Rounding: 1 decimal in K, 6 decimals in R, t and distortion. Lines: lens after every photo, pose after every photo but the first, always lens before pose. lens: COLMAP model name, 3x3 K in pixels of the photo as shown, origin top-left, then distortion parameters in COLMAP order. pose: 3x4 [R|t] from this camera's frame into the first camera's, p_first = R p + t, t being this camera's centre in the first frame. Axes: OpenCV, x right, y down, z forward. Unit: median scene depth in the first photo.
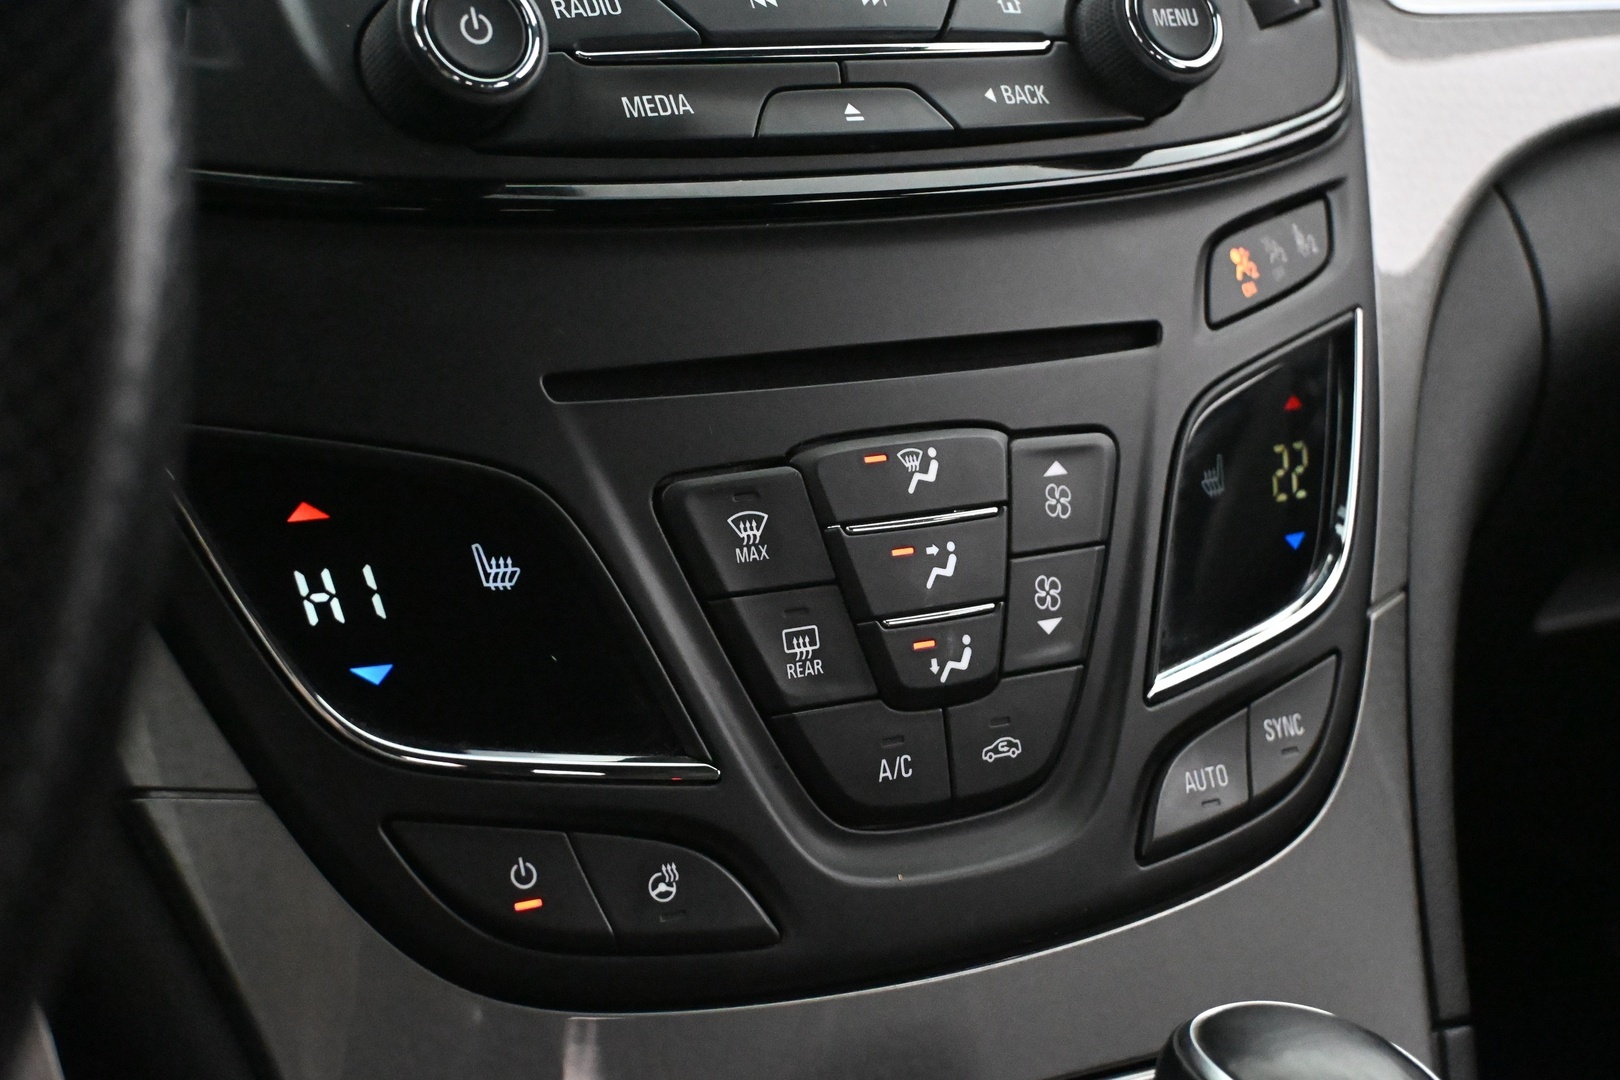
lens RADIAL K [[2840.6, 0, 809.2], [0, 2840.6, 541.6], [0, 0, 1]] dist [-0.006737, 0.000000]
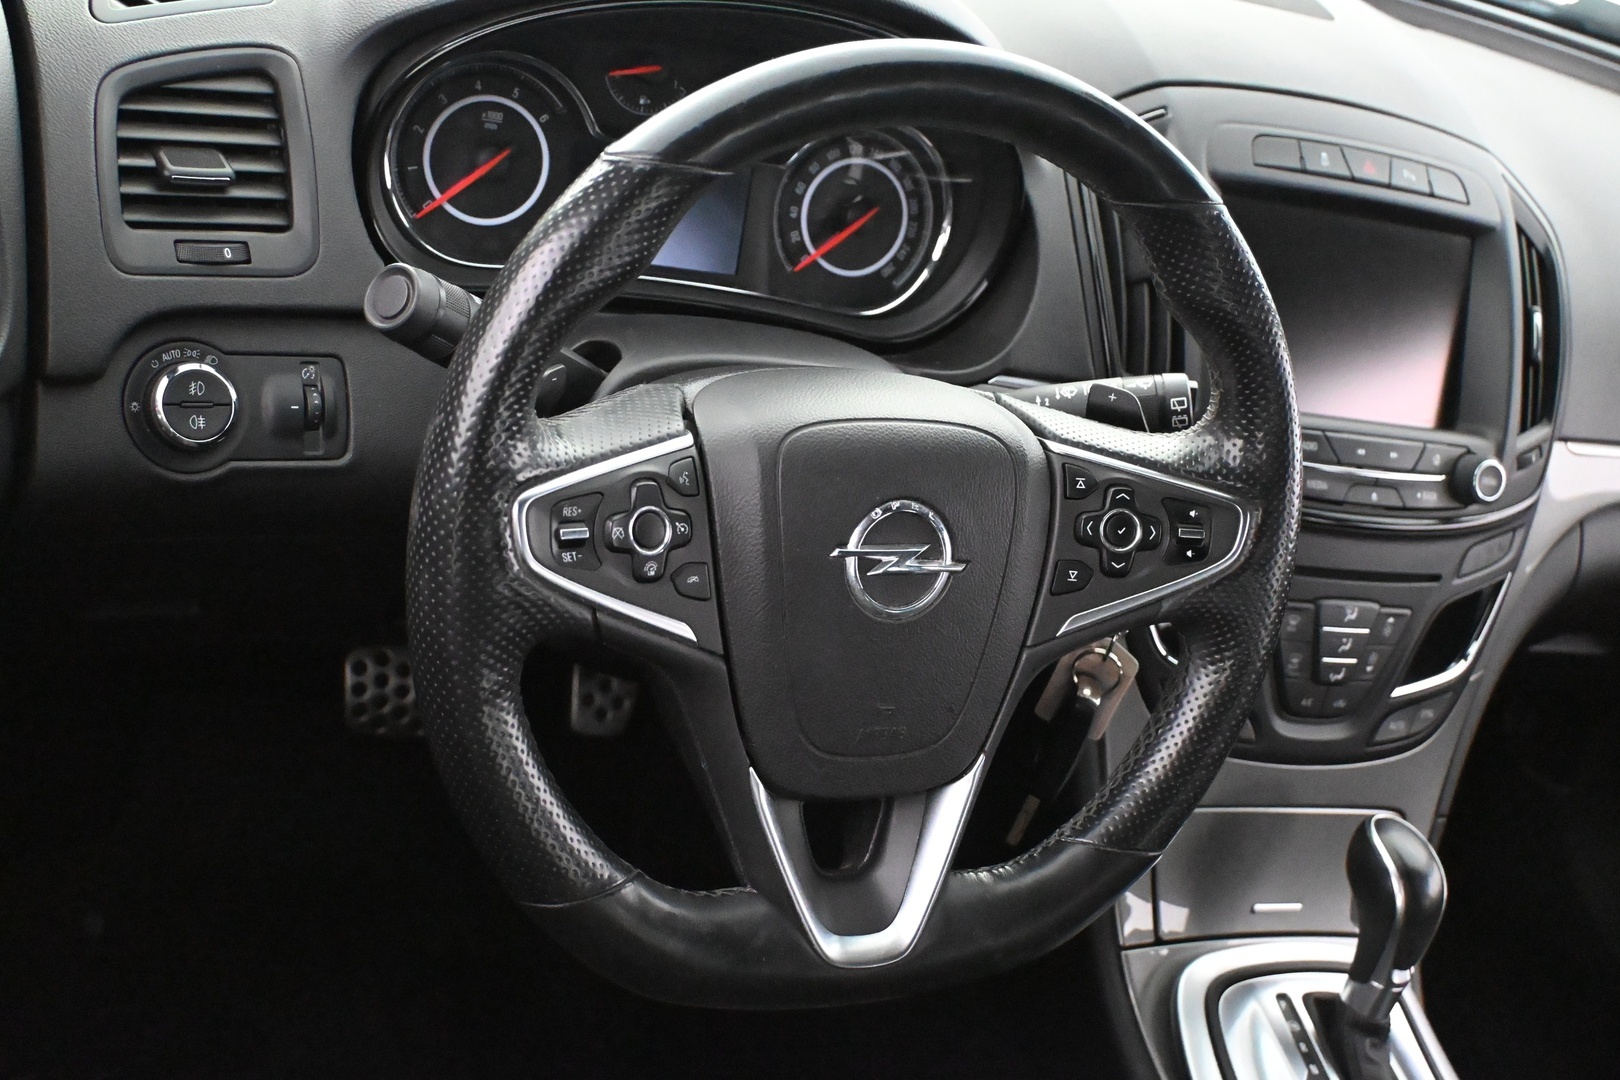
lens RADIAL K [[2104.4, 0, 806.4], [0, 2104.4, 540.1], [0, 0, 1]] dist [-0.001832, 0.000000]
pose [[0.942106, 0.334169, -0.027710, -0.447835], [-0.317944, 0.916496, 0.242787, -0.434421], [0.106528, -0.219921, 0.969684, -1.157212]]
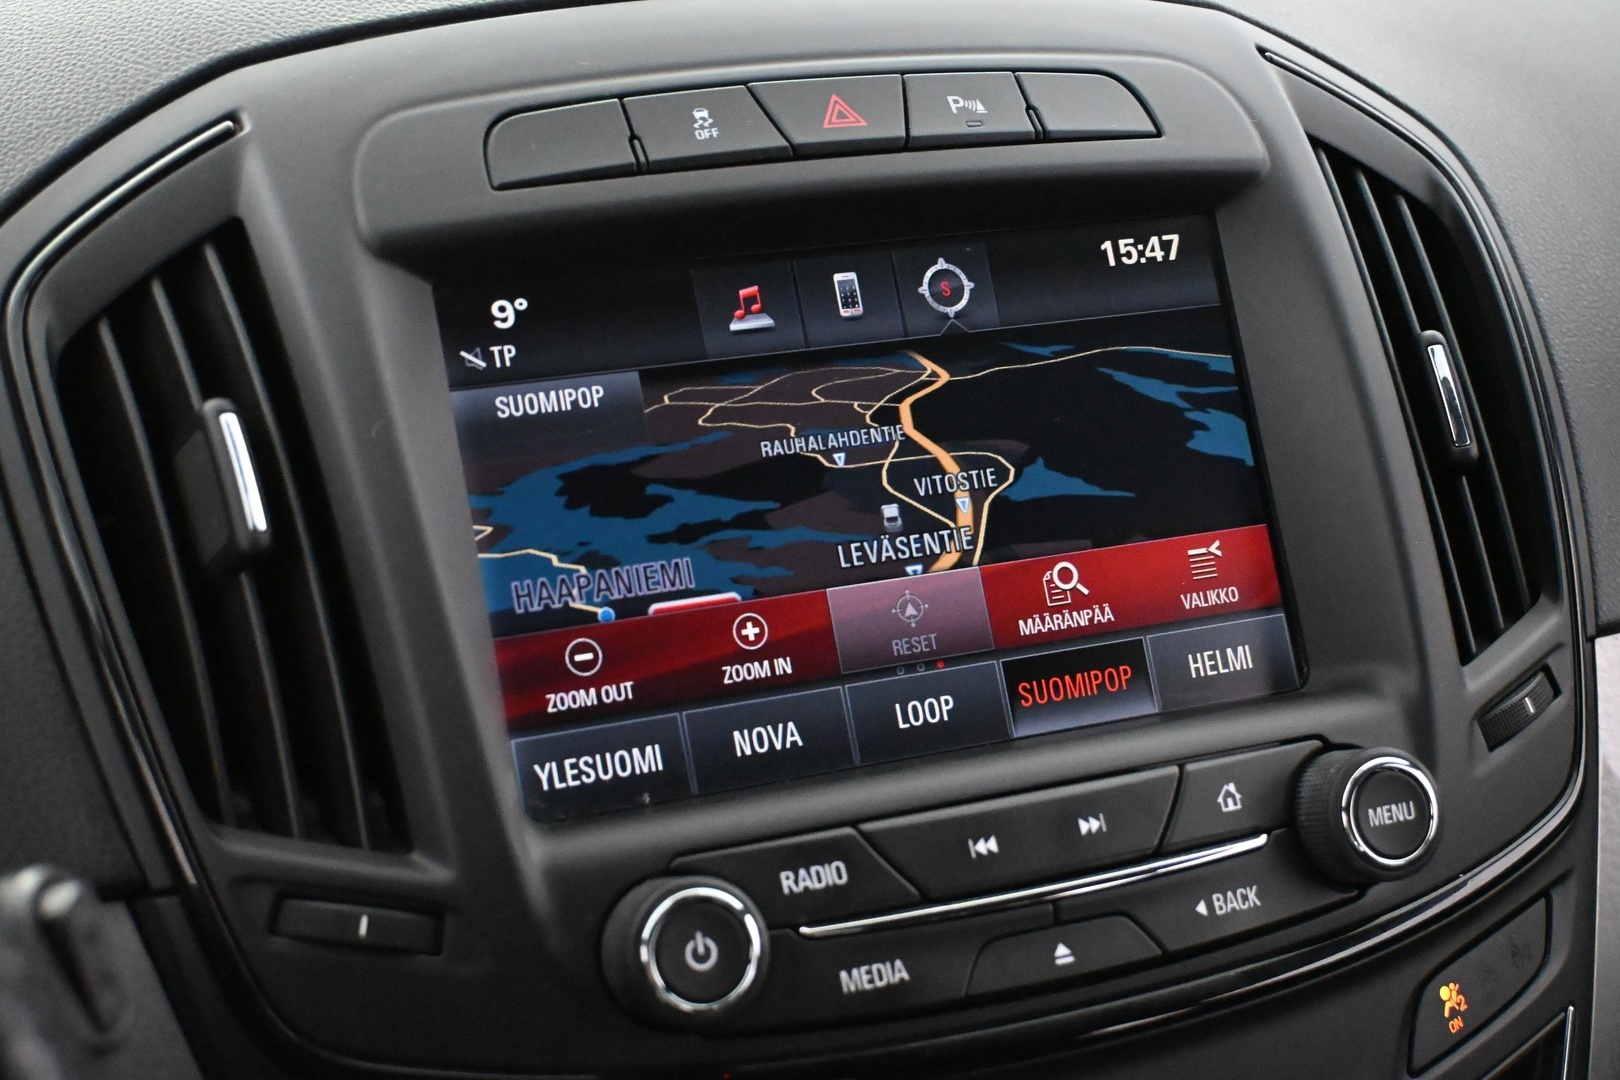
lens RADIAL K [[2566.0, 0, 815.3], [0, 2566.0, 539.2], [0, 0, 1]] dist [0.018338, 0.000000]
pose [[0.986554, 0.056793, -0.153251, 0.059975], [-0.036290, 0.990397, 0.133407, -0.412684], [0.159356, -0.126052, 0.979141, 0.051876]]
